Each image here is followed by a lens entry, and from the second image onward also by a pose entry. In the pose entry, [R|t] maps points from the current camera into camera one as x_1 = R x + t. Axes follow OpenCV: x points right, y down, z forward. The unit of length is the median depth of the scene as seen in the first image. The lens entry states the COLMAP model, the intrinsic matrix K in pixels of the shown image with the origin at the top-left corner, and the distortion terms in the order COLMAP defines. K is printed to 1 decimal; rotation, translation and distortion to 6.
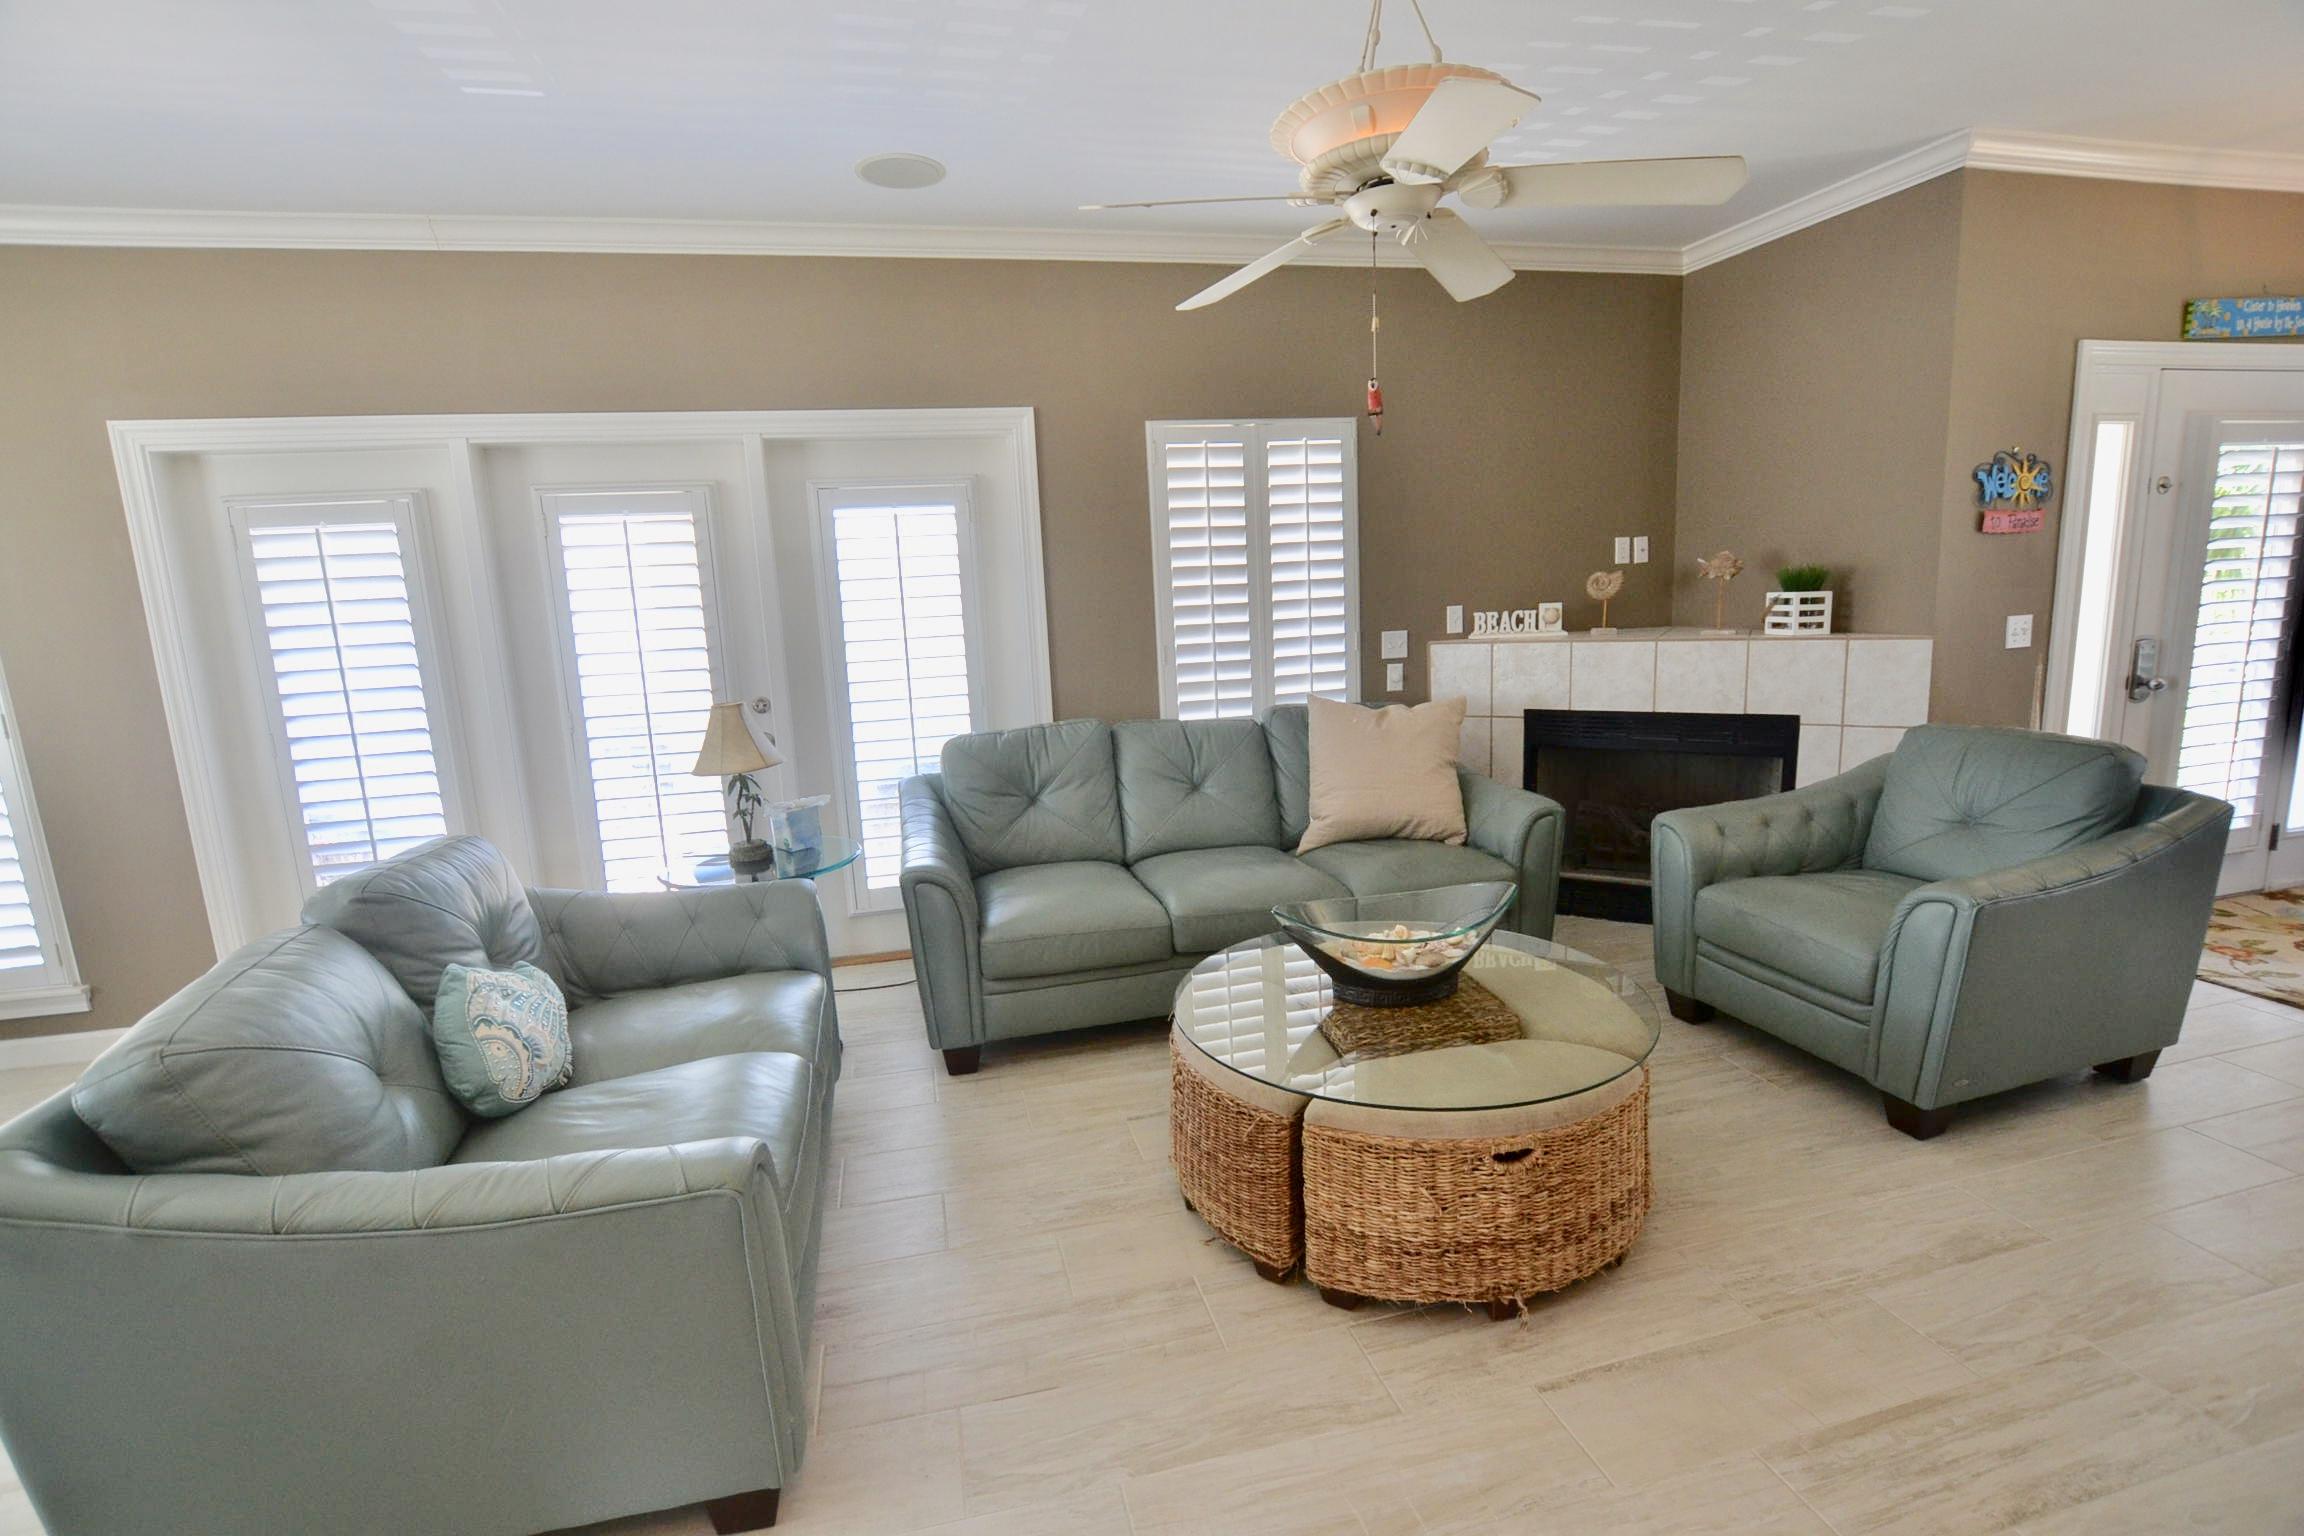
lens RADIAL K [[1057.8, 0, 1152.0], [0, 1057.8, 768.0], [0, 0, 1]] dist [-0.020546, 0.000223]
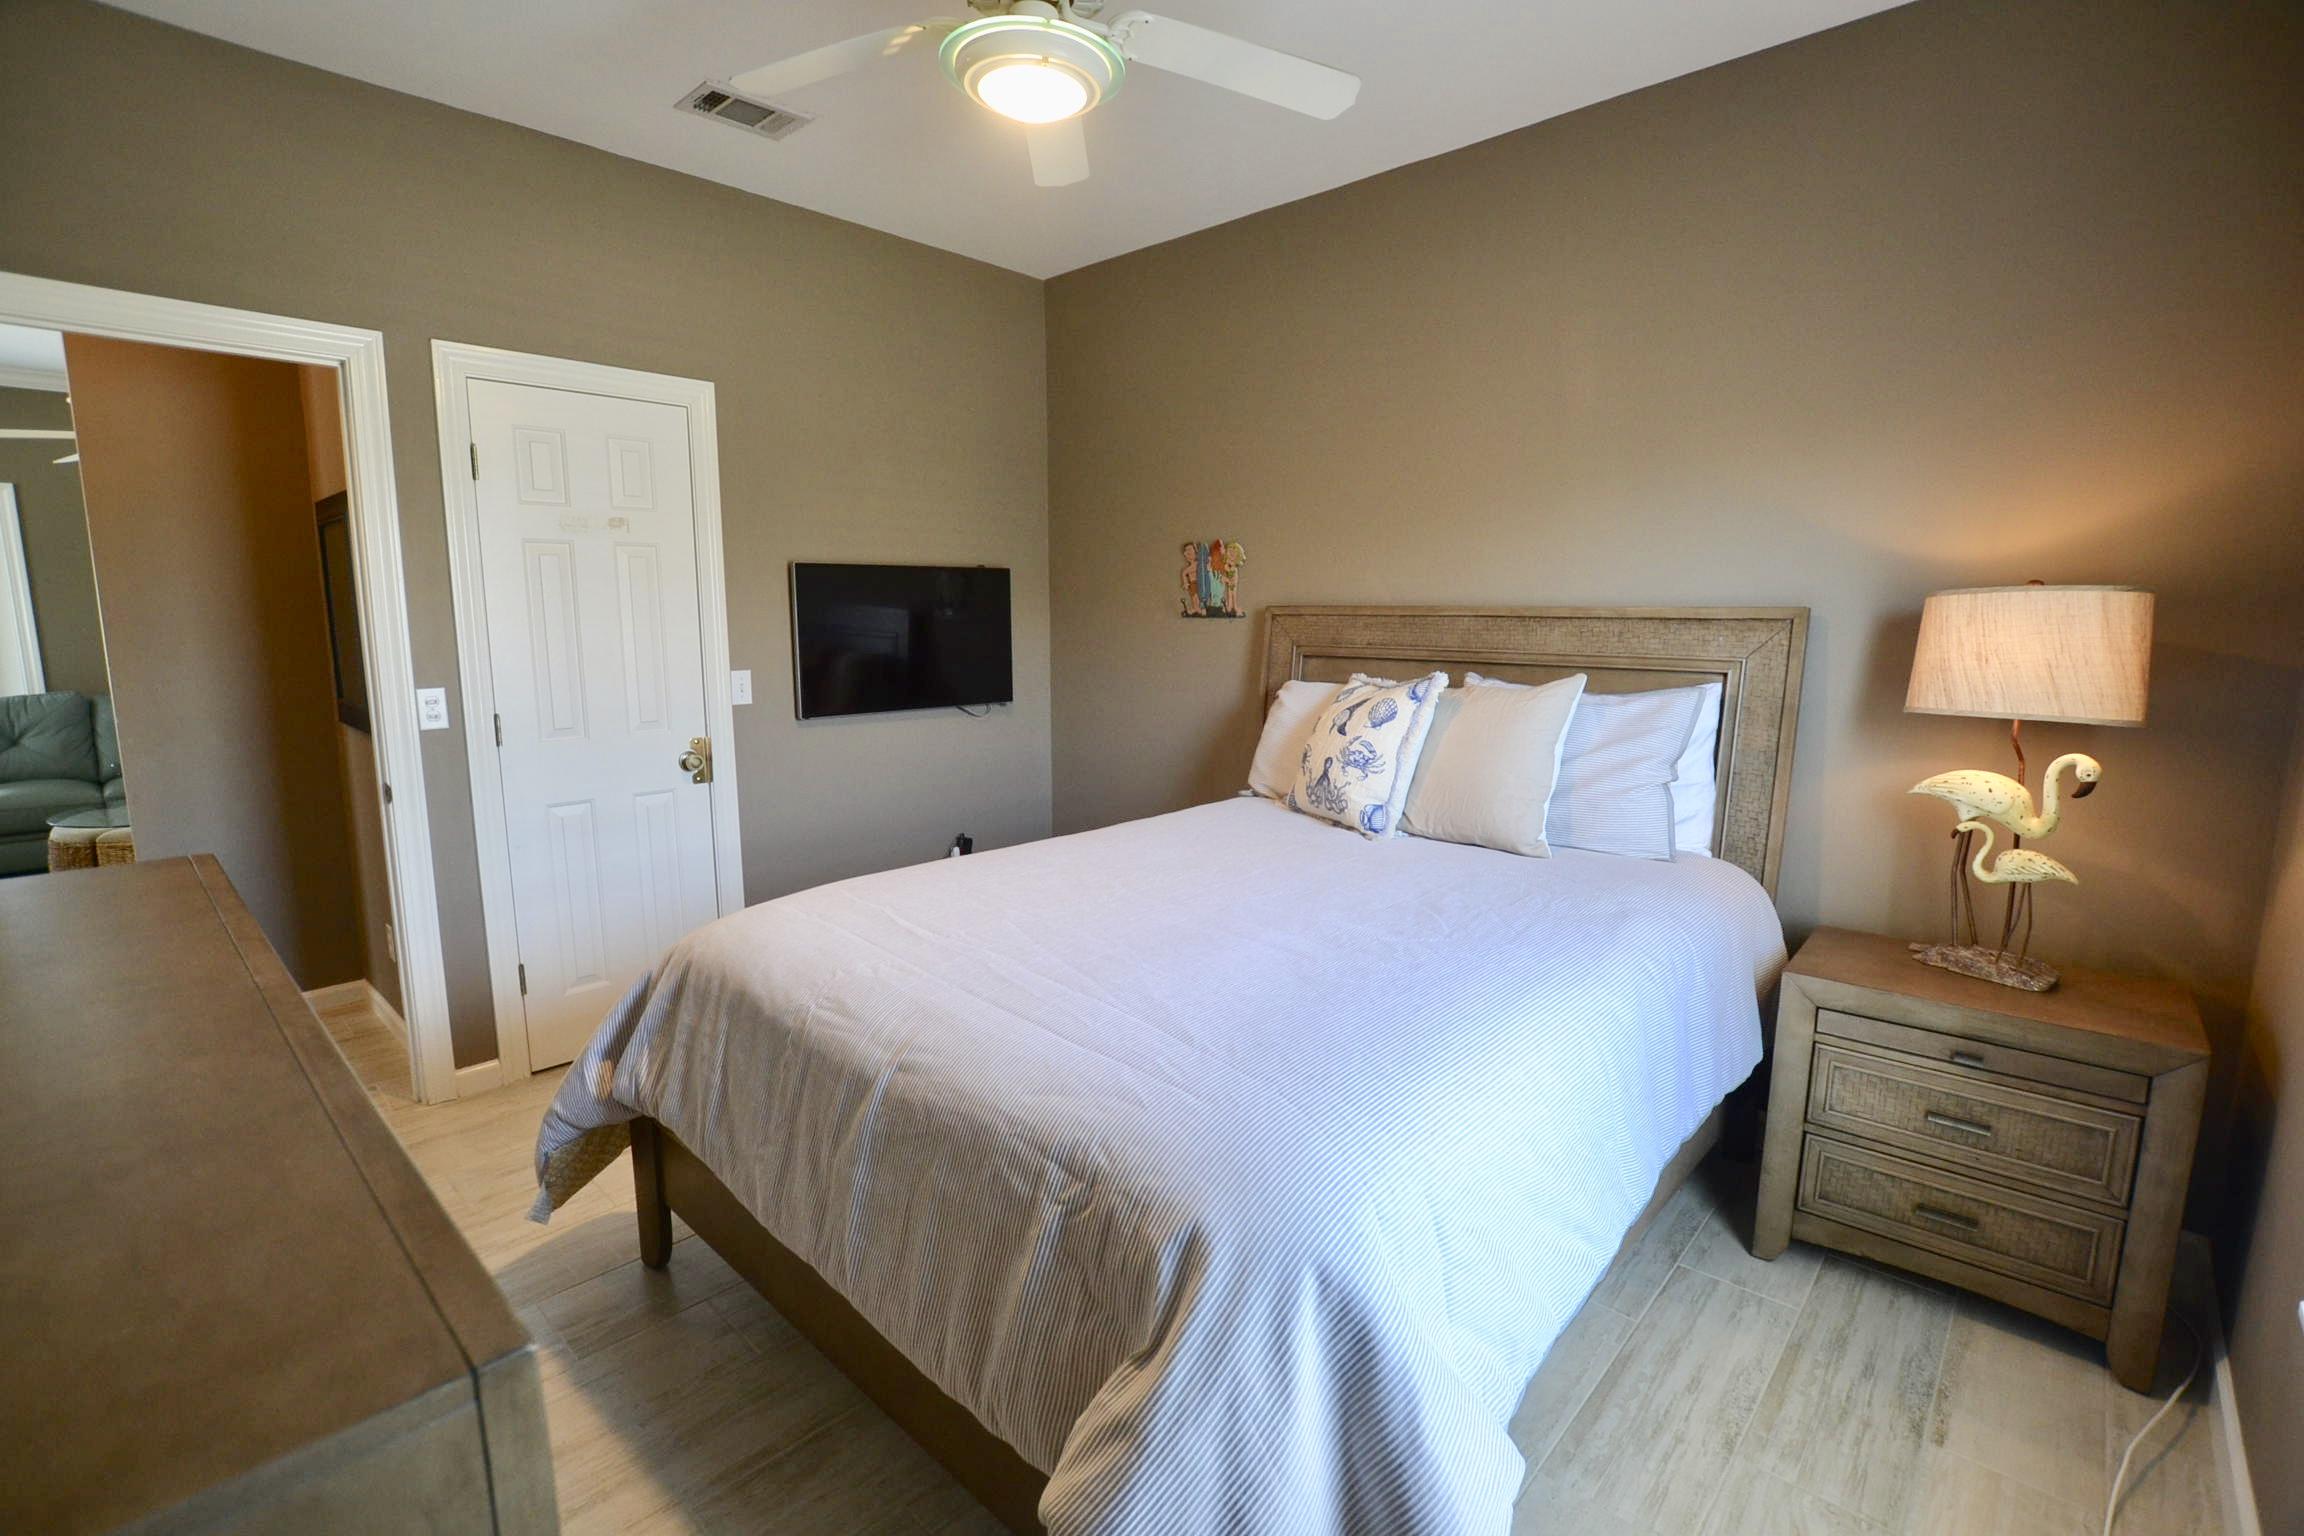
lens RADIAL K [[1029.1, 0, 1152.0], [0, 1029.1, 768.0], [0, 0, 1]] dist [0.000257, 0.000080]
pose [[0.843411, -0.032663, 0.536276, 0.435409], [0.053379, 0.998306, -0.023147, 0.173081], [-0.534611, 0.048149, 0.843726, -1.036938]]
